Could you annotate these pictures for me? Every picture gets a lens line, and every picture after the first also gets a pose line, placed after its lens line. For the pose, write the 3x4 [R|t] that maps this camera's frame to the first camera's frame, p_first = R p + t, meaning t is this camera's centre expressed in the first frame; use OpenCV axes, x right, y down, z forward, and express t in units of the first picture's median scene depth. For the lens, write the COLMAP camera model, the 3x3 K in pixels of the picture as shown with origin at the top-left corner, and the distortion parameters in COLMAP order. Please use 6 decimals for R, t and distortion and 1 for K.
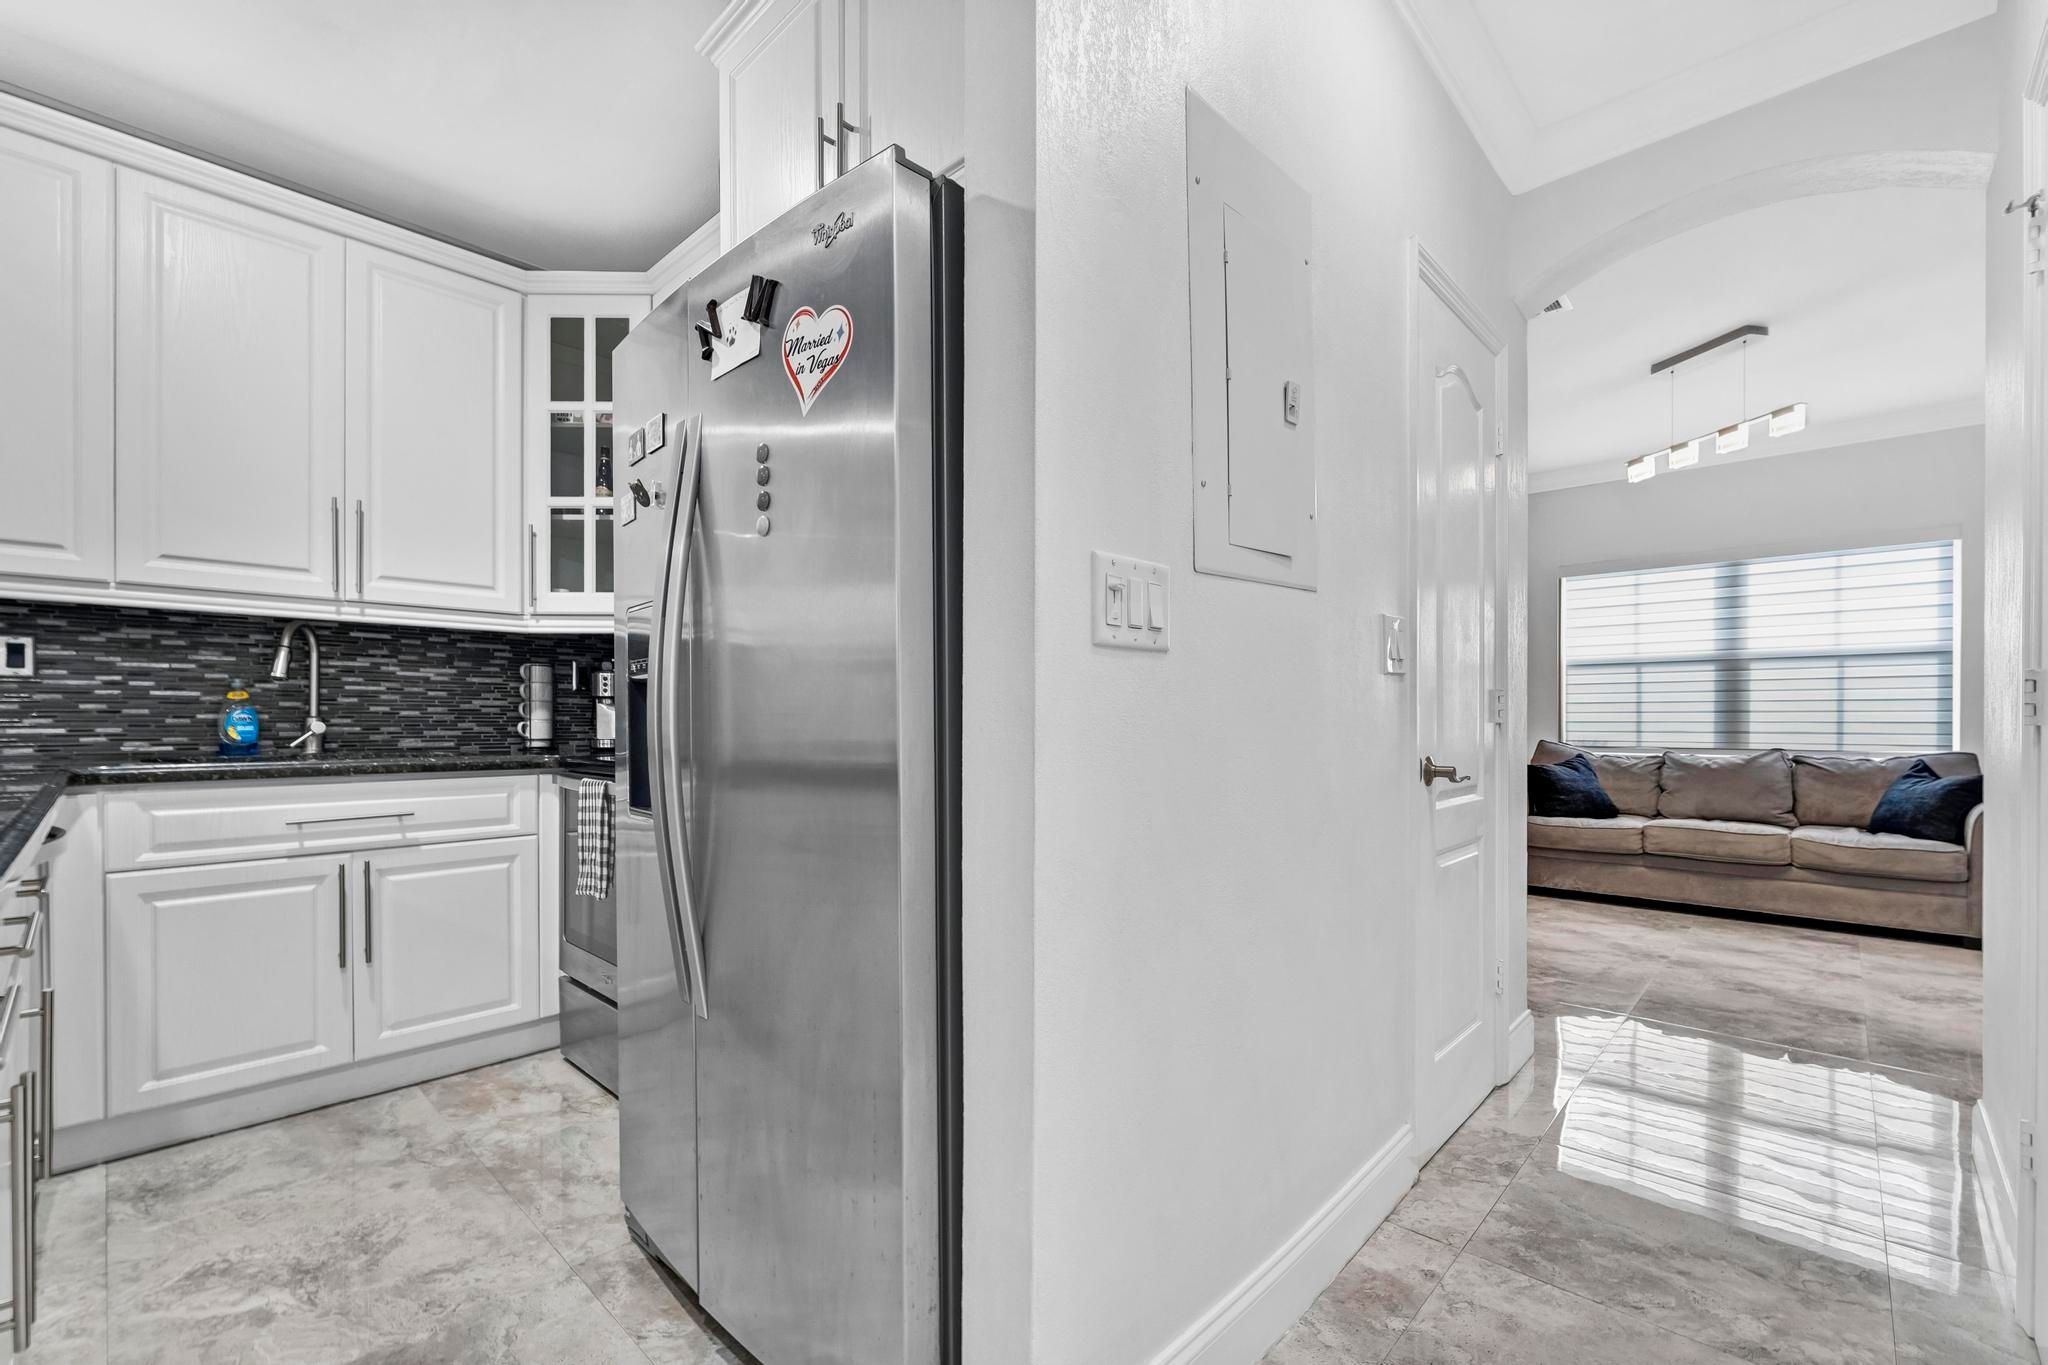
lens RADIAL K [[869.7, 0, 1016.6], [0, 869.7, 727.1], [0, 0, 1]] dist [-0.001011, -0.000024]
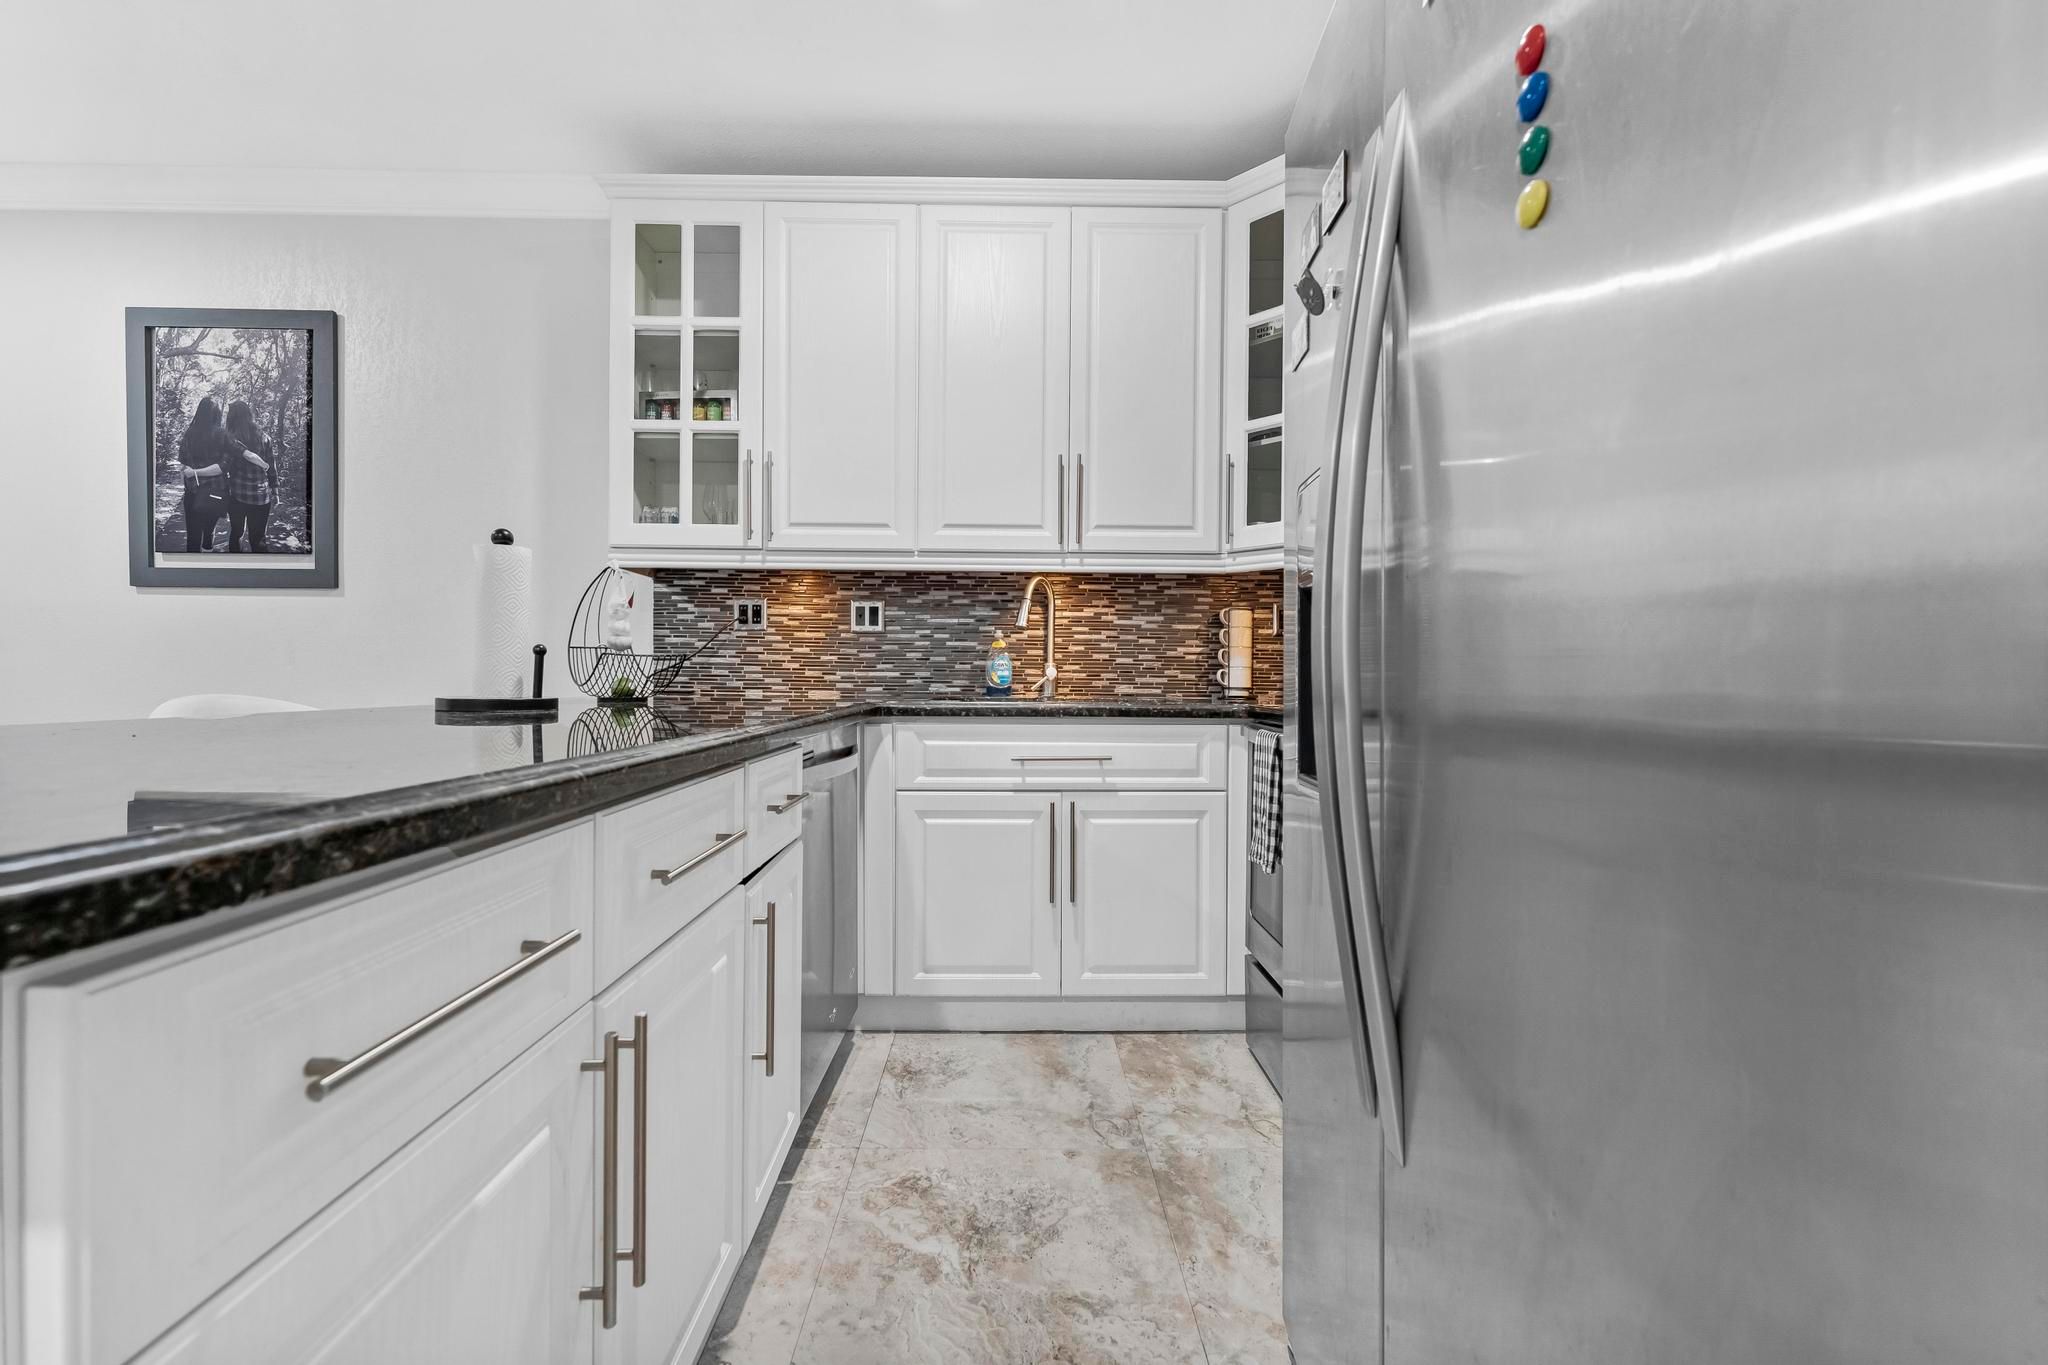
lens RADIAL K [[846.5, 0, 1026.4], [0, 846.5, 684.7], [0, 0, 1]] dist [0.006577, -0.000027]
pose [[0.705055, 0.009063, -0.709095, -0.076409], [-0.012226, 0.999925, 0.000623, 0.015507], [0.709047, 0.008230, 0.705113, 0.237664]]
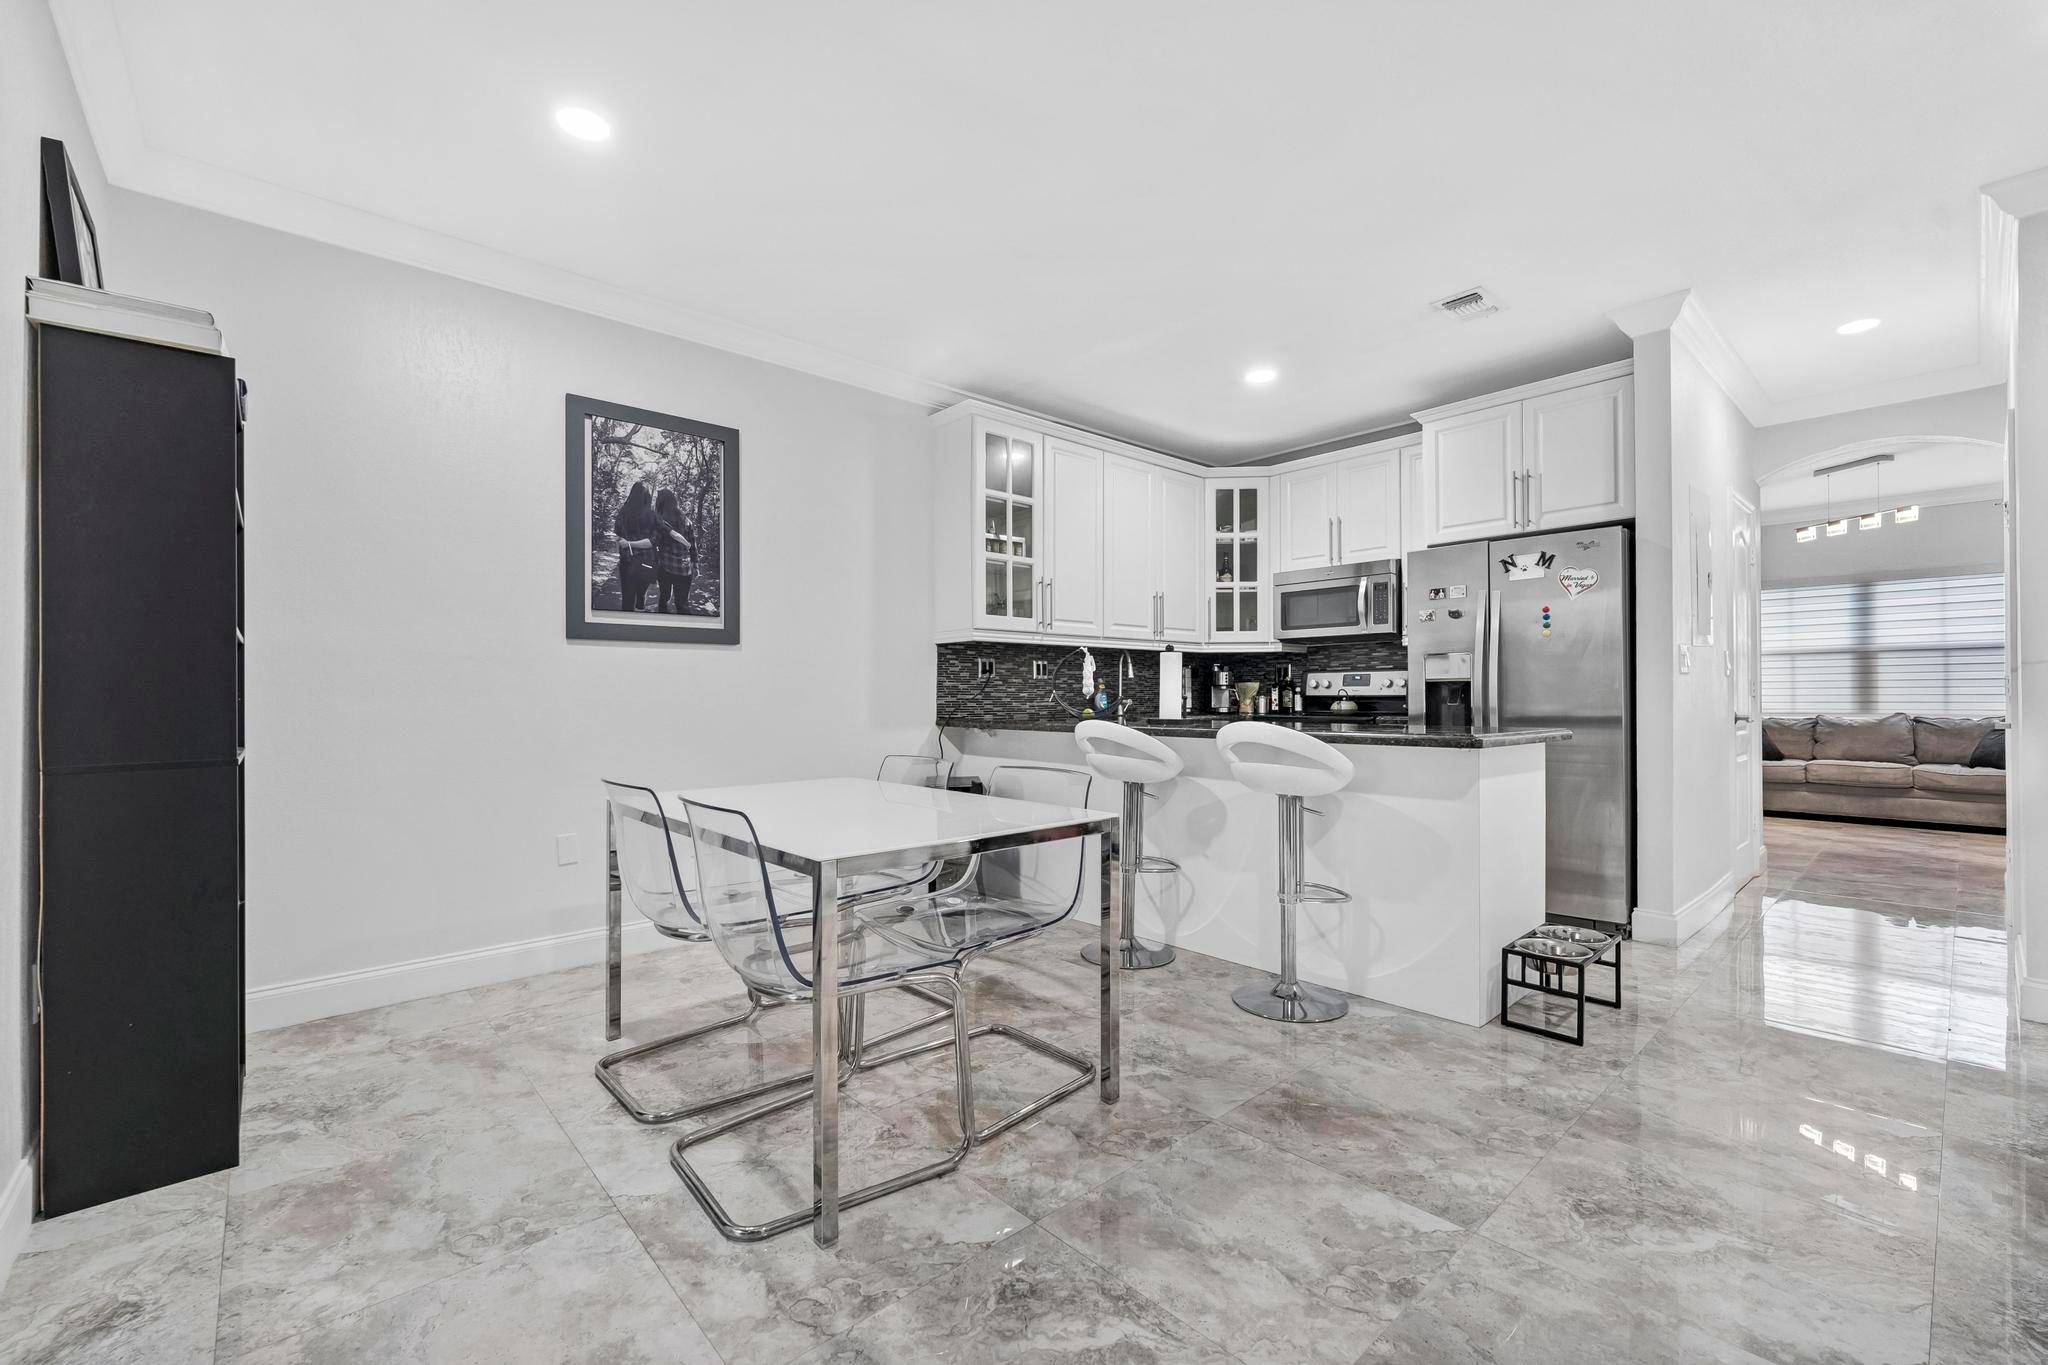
lens RADIAL K [[841.4, 0, 1030.4], [0, 841.4, 691.8], [0, 0, 1]] dist [0.010863, 0.000265]
pose [[0.997571, -0.005011, -0.069473, -0.921955], [0.004176, 0.999917, -0.012161, -0.000095], [0.069528, 0.011841, 0.997510, -1.006206]]
